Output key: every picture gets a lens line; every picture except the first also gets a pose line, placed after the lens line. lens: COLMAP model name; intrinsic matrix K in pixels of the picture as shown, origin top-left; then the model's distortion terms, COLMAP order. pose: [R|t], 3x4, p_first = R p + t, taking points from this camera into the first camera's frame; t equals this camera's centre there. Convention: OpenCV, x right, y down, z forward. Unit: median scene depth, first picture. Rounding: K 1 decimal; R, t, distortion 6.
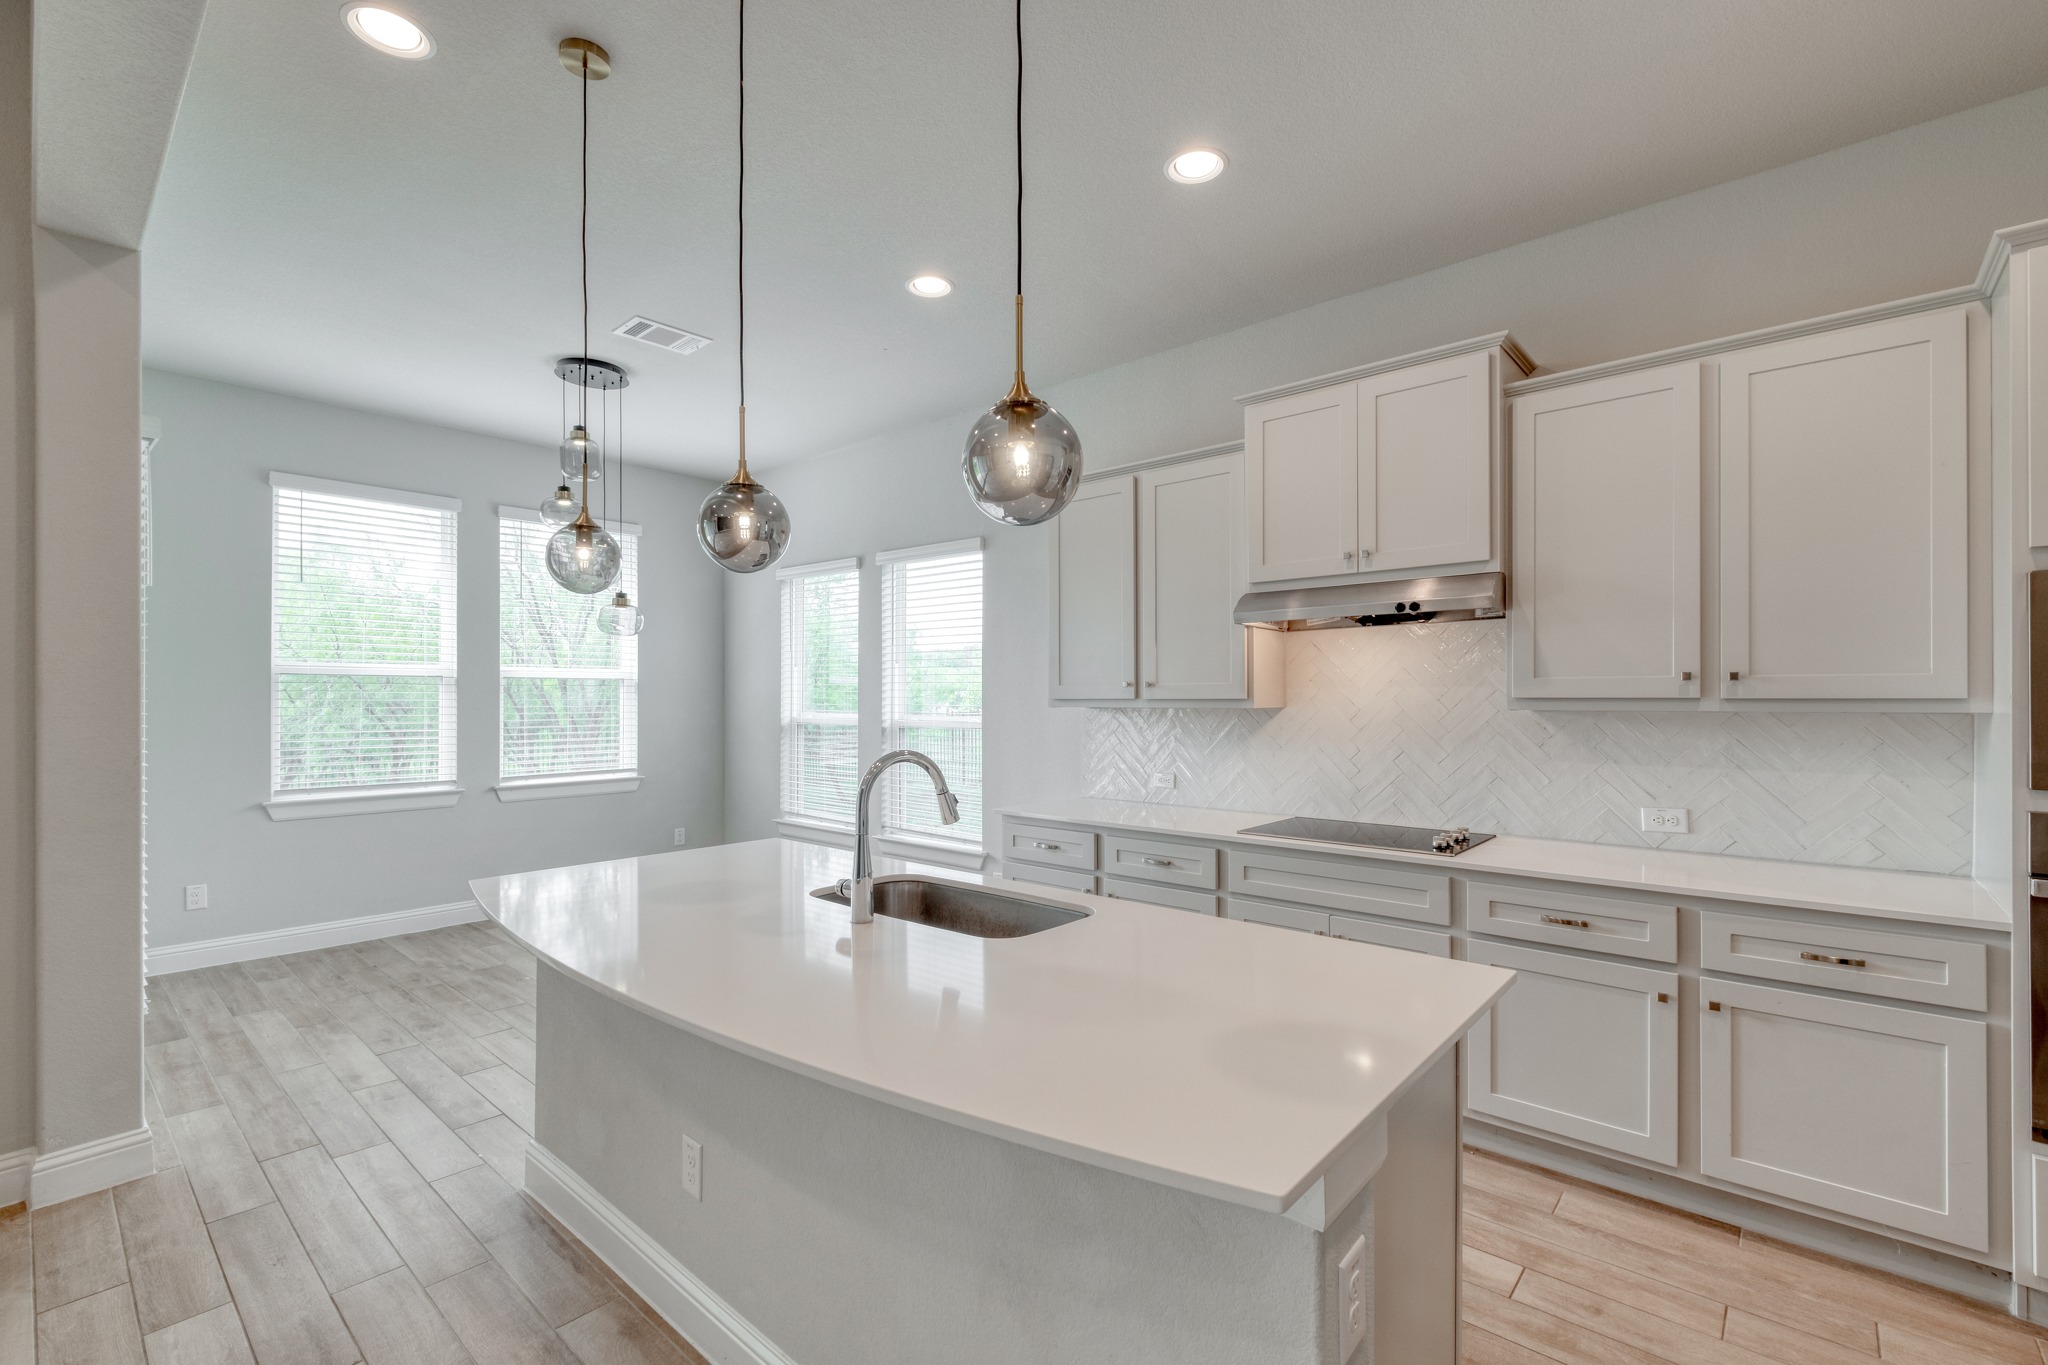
lens RADIAL K [[885.3, 0, 1017.2], [0, 885.3, 694.3], [0, 0, 1]] dist [0.006961, -0.002993]
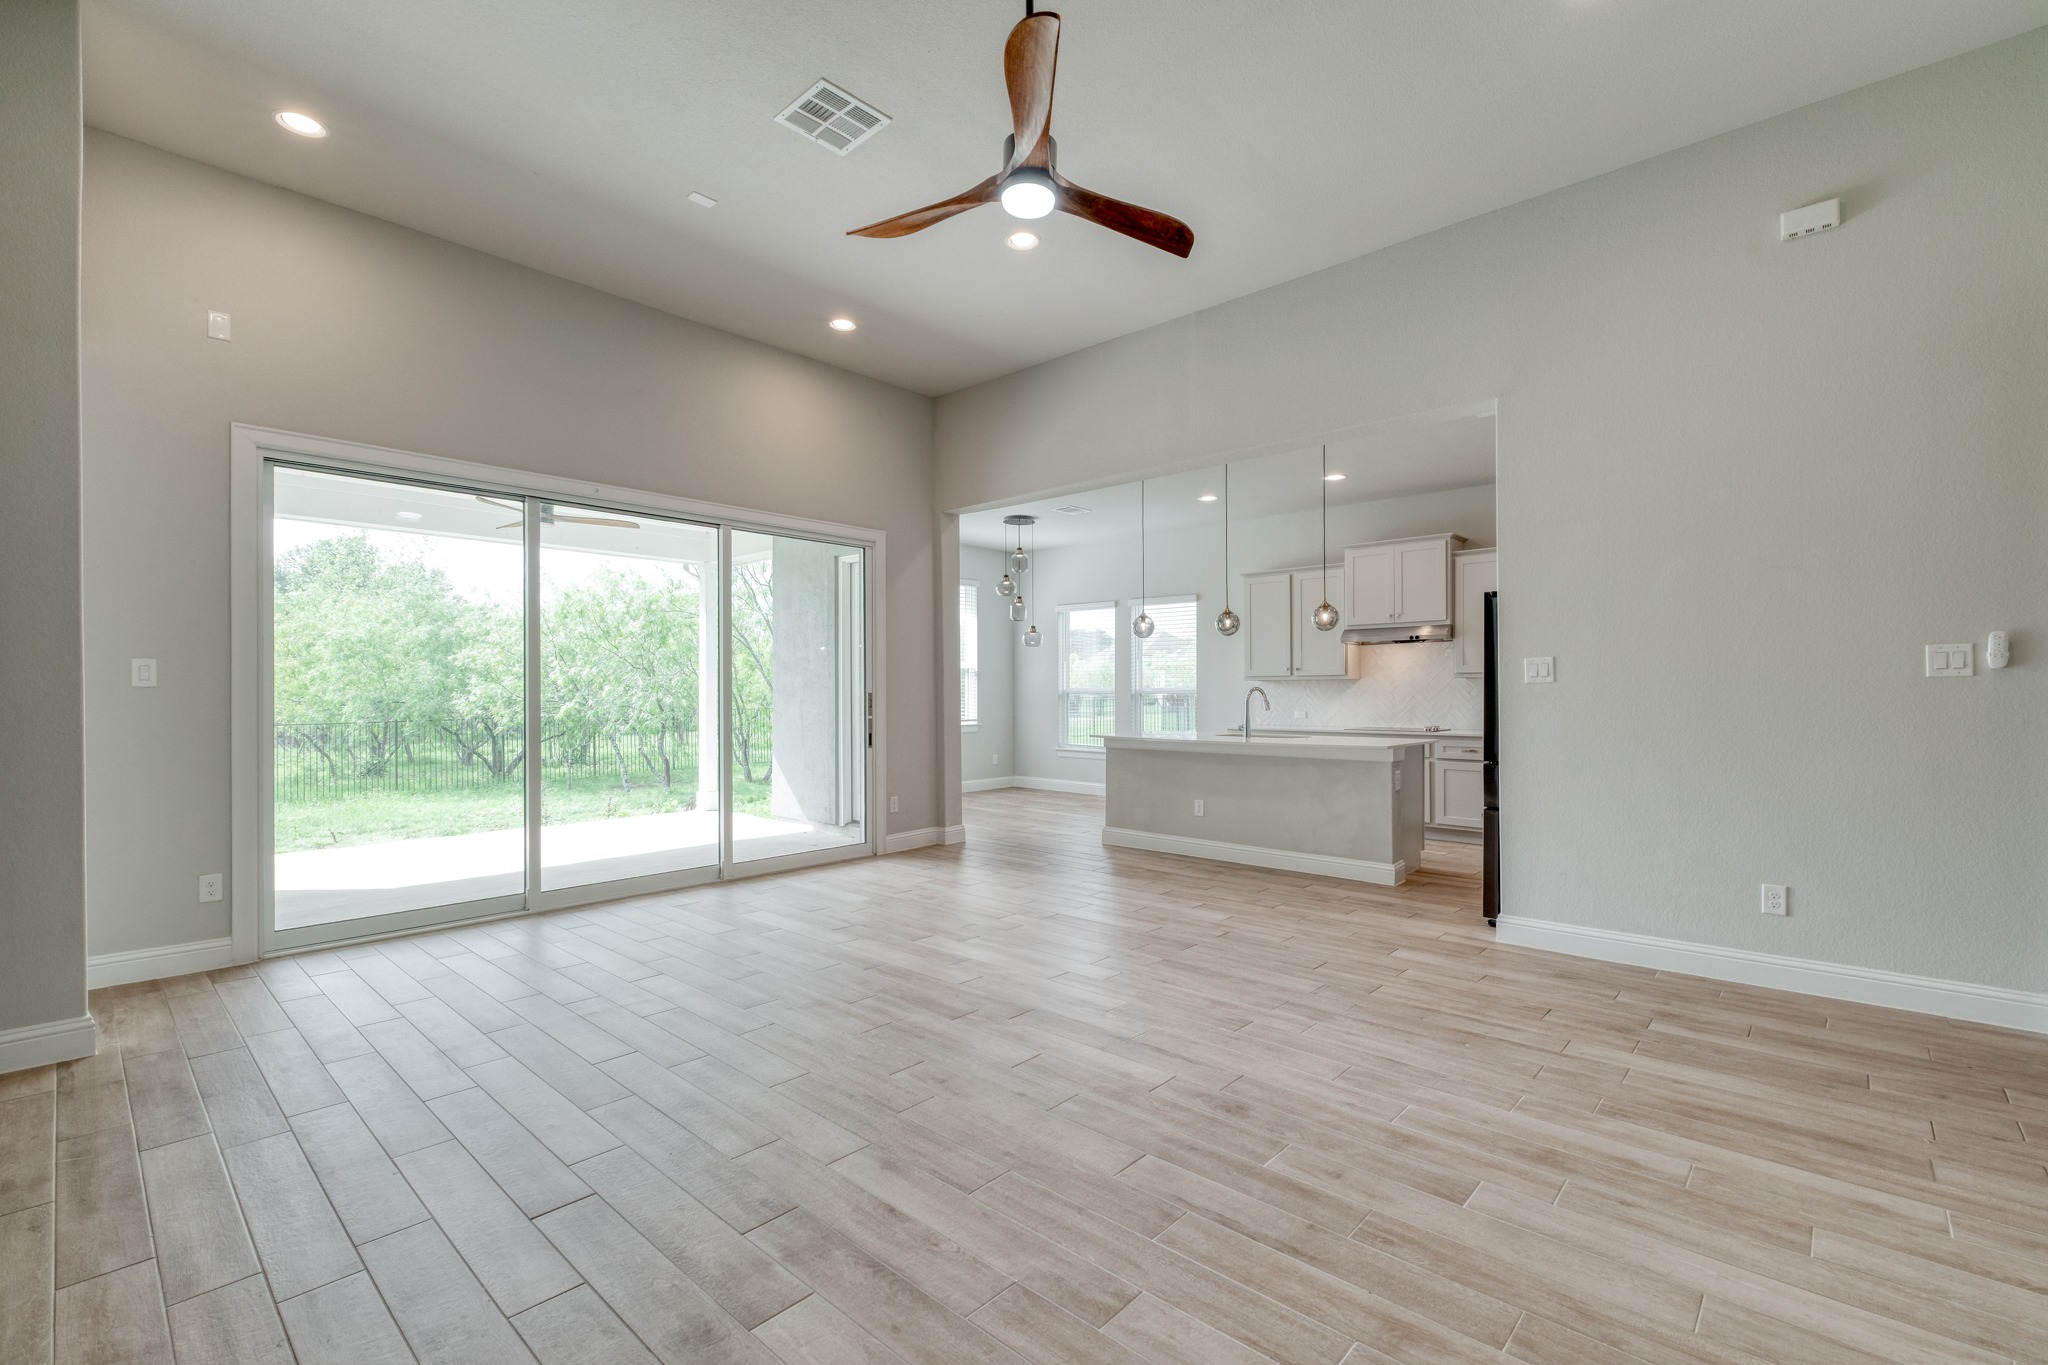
lens RADIAL K [[885.3, 0, 1014.2], [0, 885.3, 702.8], [0, 0, 1]] dist [0.006961, -0.002993]
pose [[0.999866, -0.003108, -0.016049, -0.431751], [0.003390, 0.999840, 0.017588, 0.026738], [0.015992, -0.017640, 0.999717, -1.011719]]
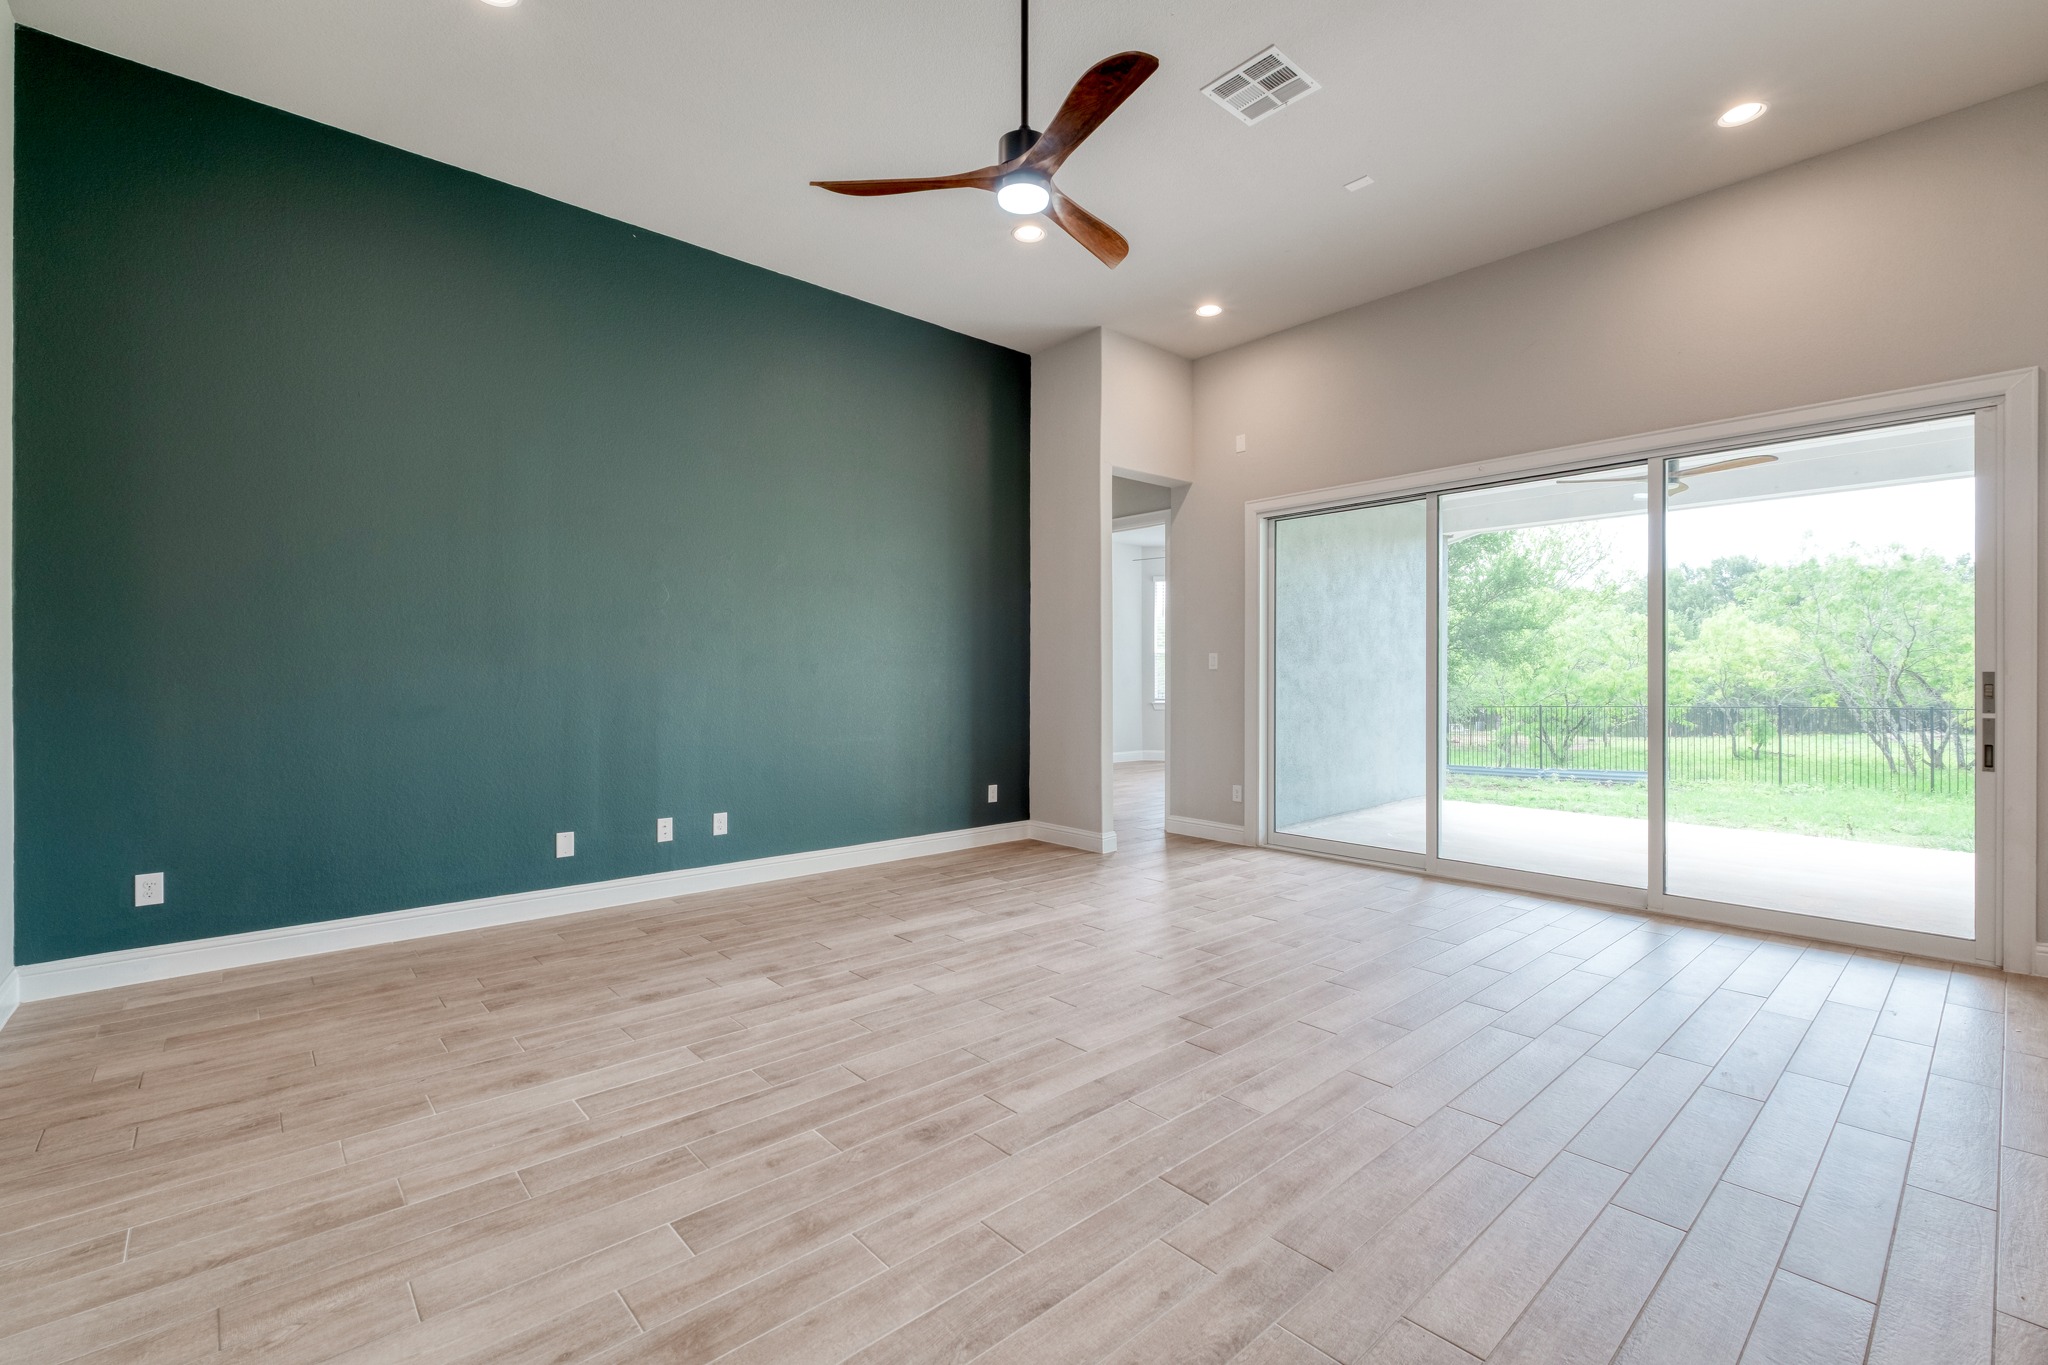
lens RADIAL K [[885.3, 0, 1036.9], [0, 885.3, 688.4], [0, 0, 1]] dist [0.006961, -0.002993]
pose [[-0.095027, 0.013446, -0.995384, 0.181050], [0.006148, 0.999898, 0.012921, 0.034313], [0.995456, -0.004891, -0.095100, -0.352369]]
